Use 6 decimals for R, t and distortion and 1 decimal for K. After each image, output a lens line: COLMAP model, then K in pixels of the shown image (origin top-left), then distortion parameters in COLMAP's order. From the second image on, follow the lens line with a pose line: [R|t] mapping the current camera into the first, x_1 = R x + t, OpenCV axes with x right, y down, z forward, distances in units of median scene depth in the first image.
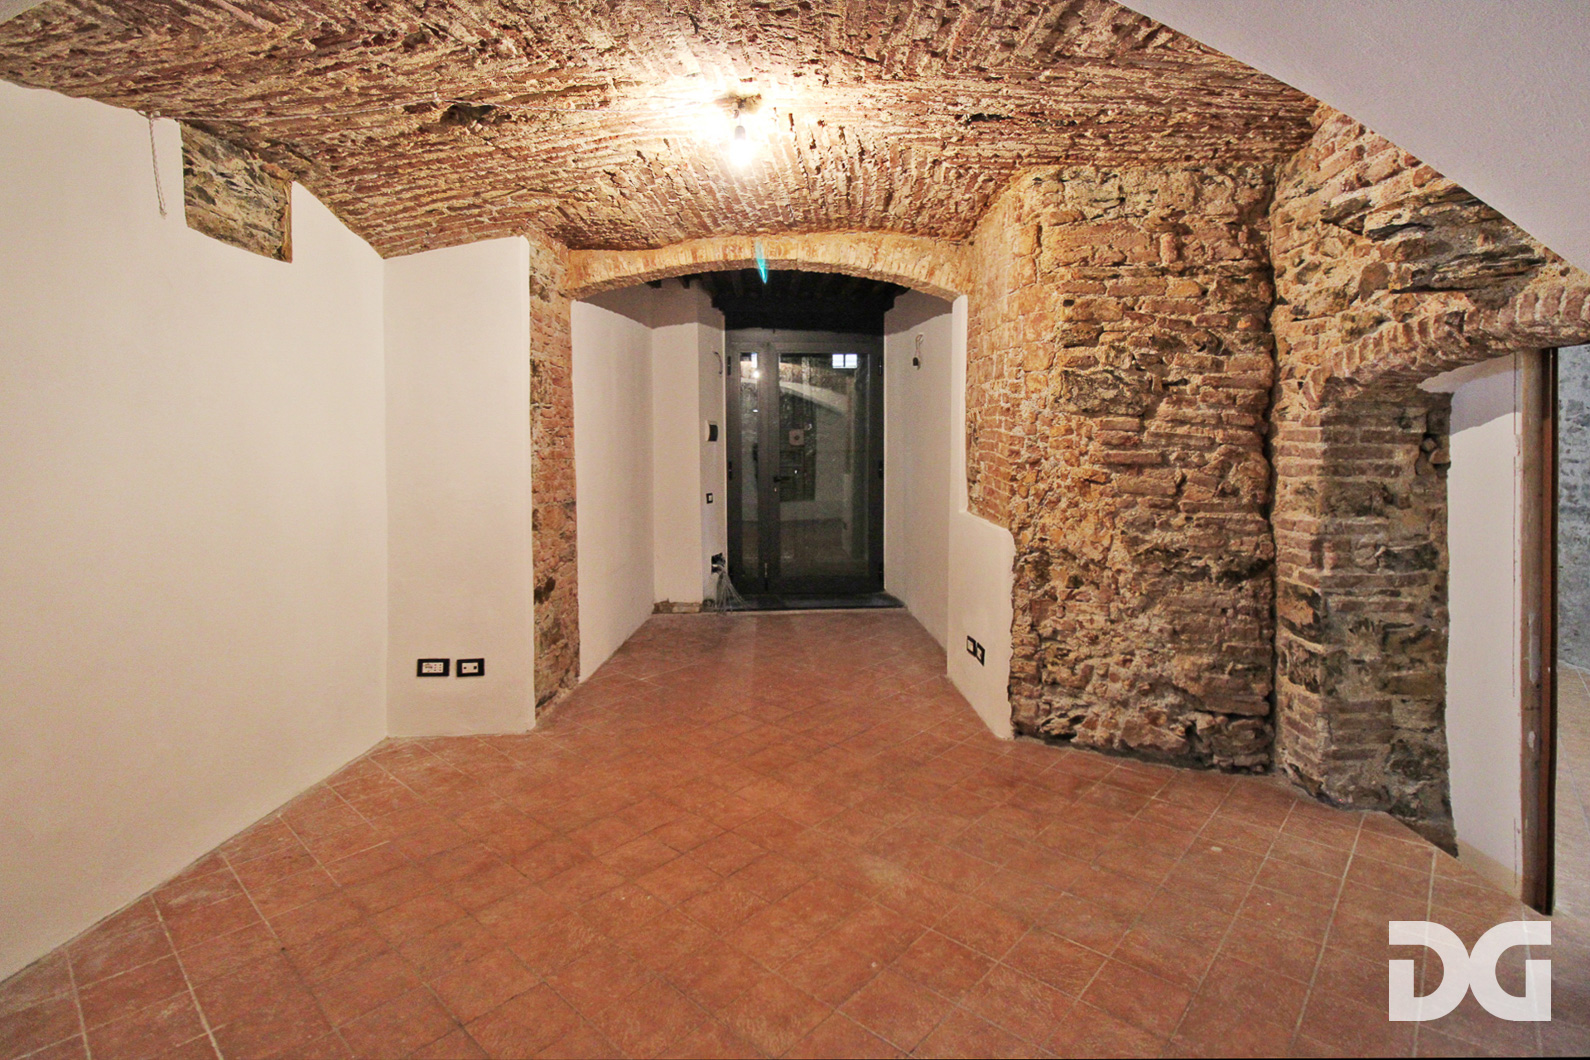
lens RADIAL K [[732.9, 0, 803.6], [0, 732.9, 524.2], [0, 0, 1]] dist [0.000395, -0.012696]
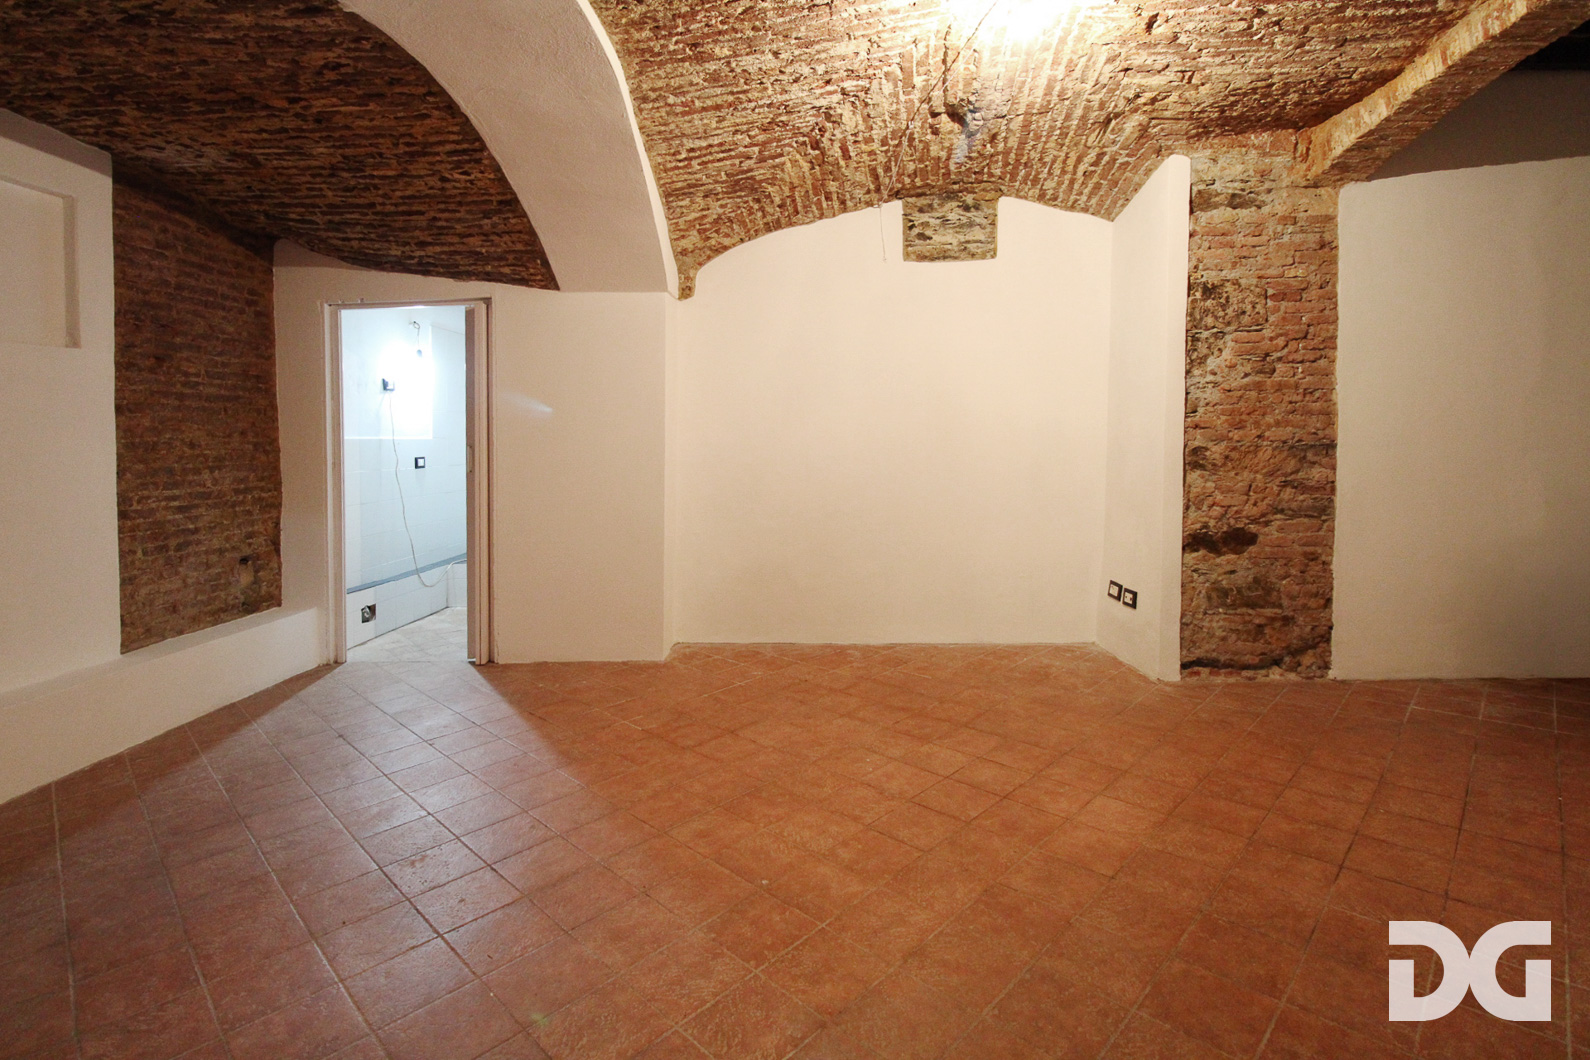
lens RADIAL K [[717.9, 0, 796.3], [0, 717.9, 458.6], [0, 0, 1]] dist [0.000799, -0.000200]
pose [[0.010945, 0.039377, -0.999164, 0.701721], [-0.071267, 0.996714, 0.038500, -0.005442], [0.997397, 0.070786, 0.013715, 0.664825]]
